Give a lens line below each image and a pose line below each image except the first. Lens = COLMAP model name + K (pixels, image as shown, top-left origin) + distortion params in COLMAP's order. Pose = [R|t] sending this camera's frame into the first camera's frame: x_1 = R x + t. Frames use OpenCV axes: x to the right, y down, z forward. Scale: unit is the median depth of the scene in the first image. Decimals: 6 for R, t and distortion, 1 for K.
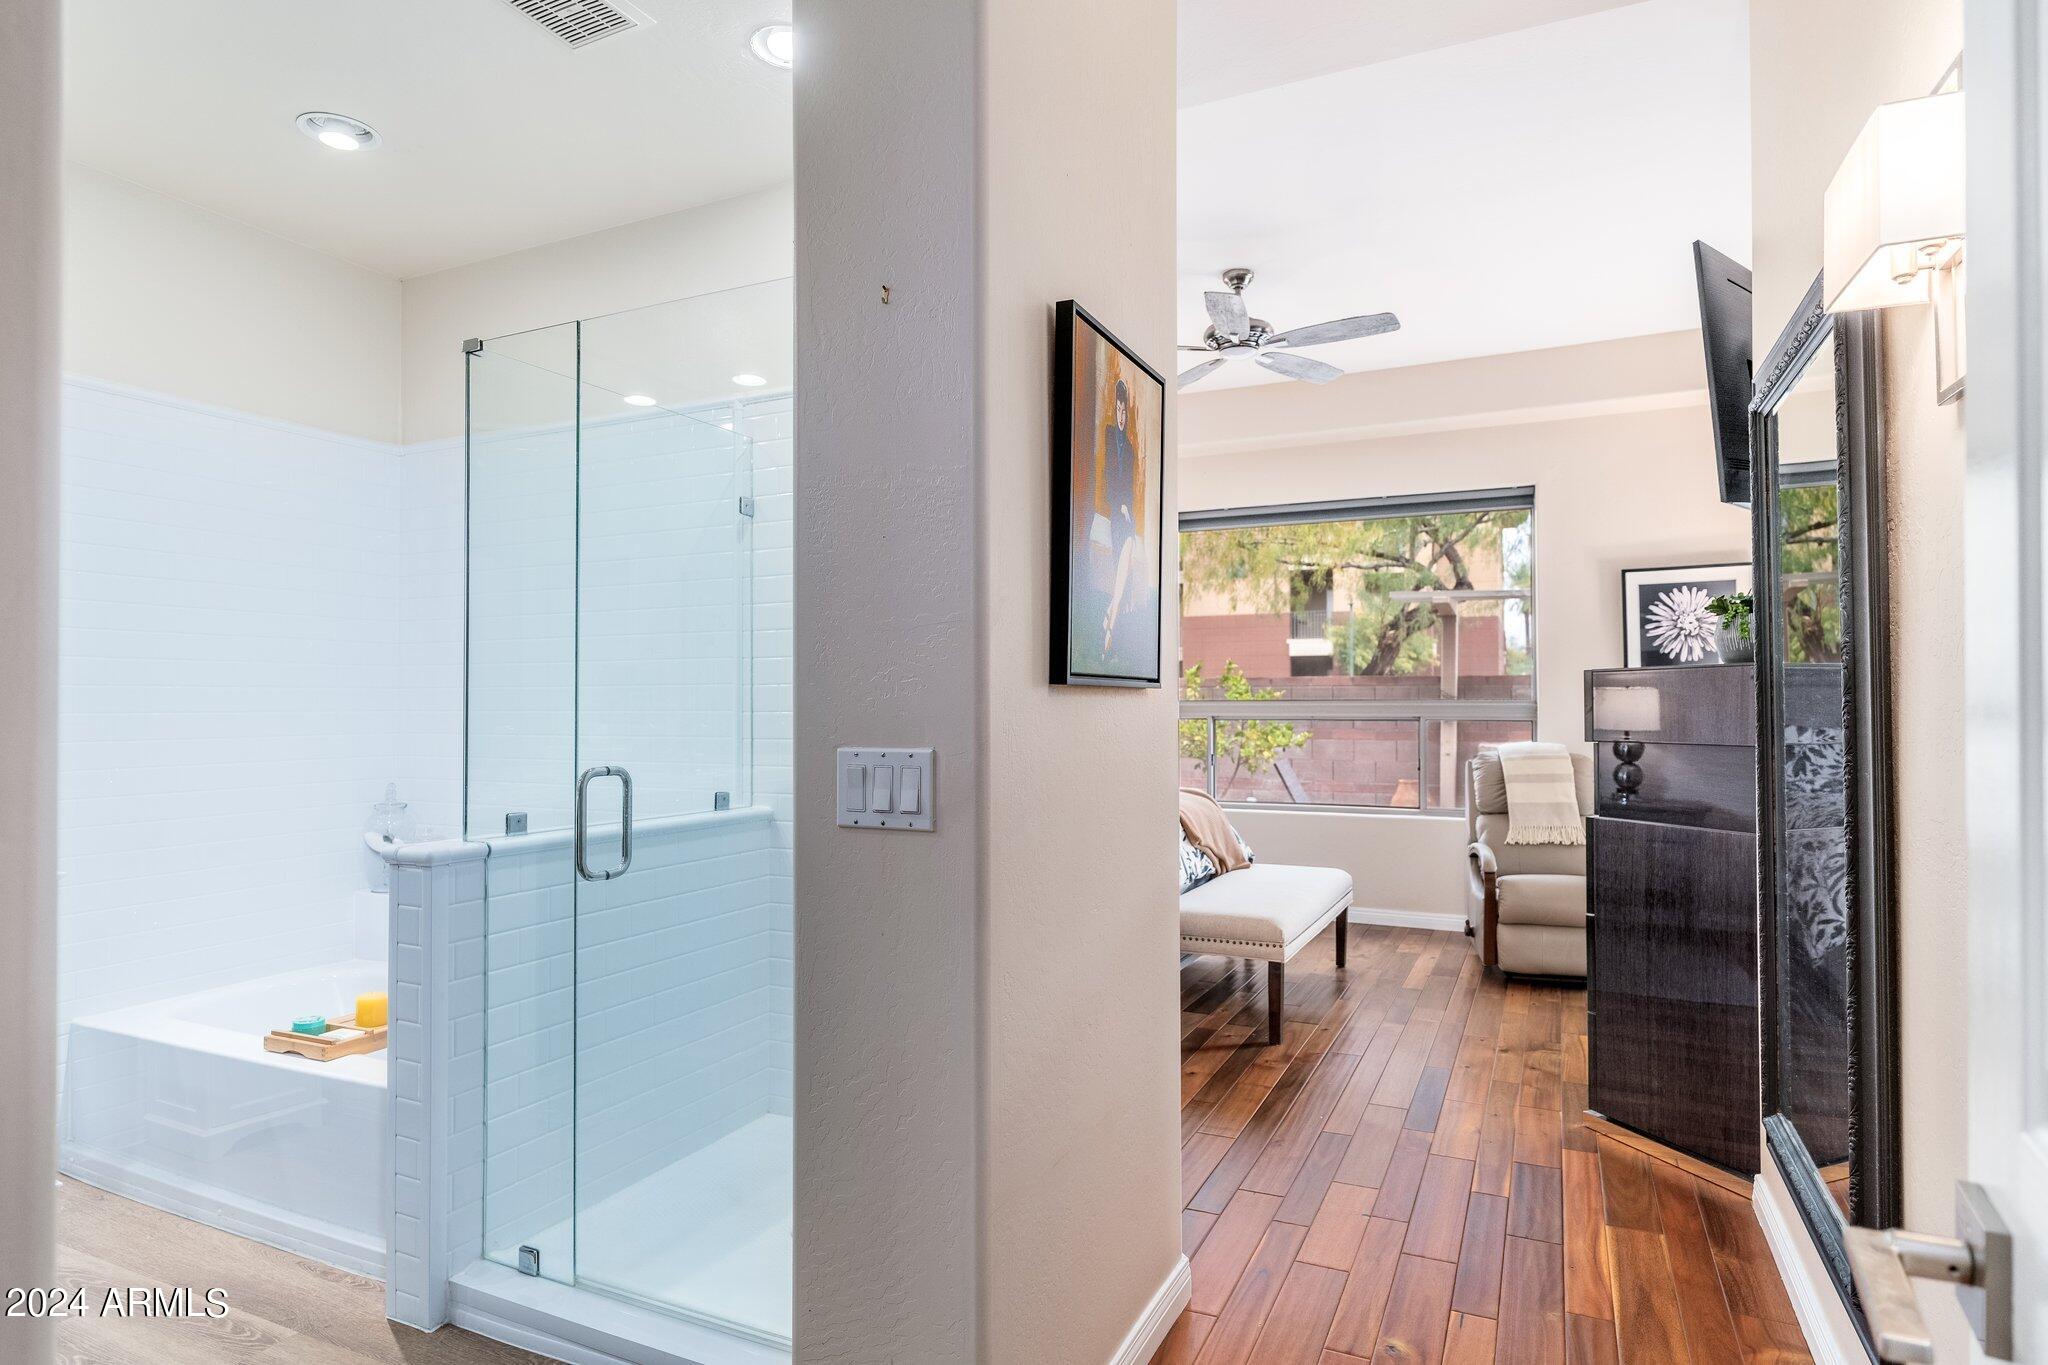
lens RADIAL K [[1132.3, 0, 1021.0], [0, 1132.3, 677.7], [0, 0, 1]] dist [0.002967, 0.004152]
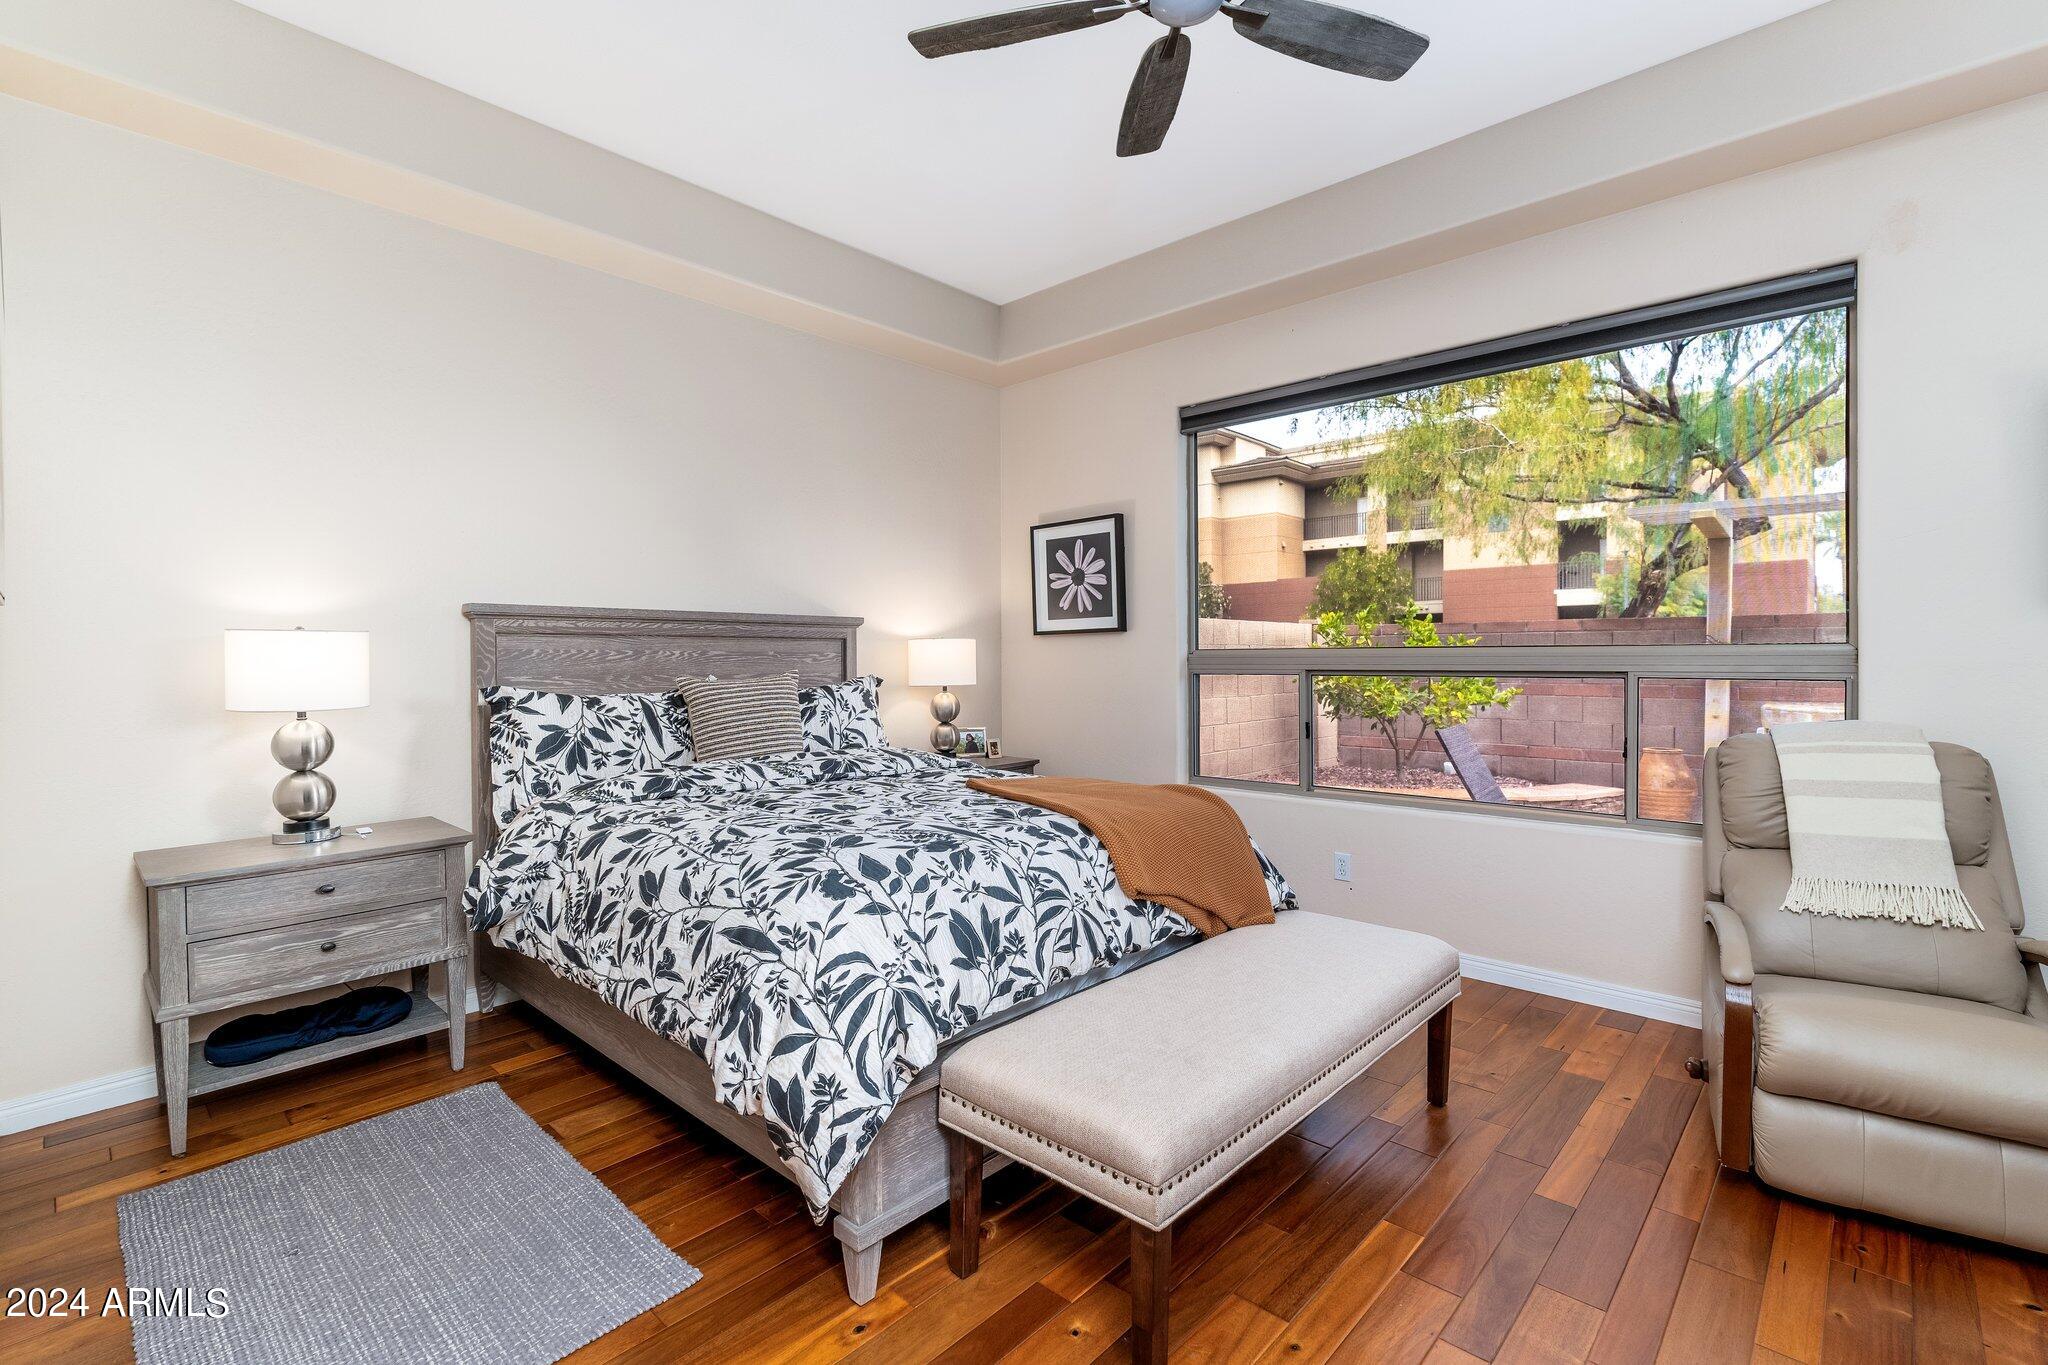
lens RADIAL K [[901.2, 0, 1039.6], [0, 901.2, 654.5], [0, 0, 1]] dist [-0.007685, 0.001371]
pose [[0.951781, -0.000526, -0.306778, 0.128601], [0.007478, 0.999741, 0.021486, 0.007703], [0.306687, -0.022744, 0.951539, 0.283268]]
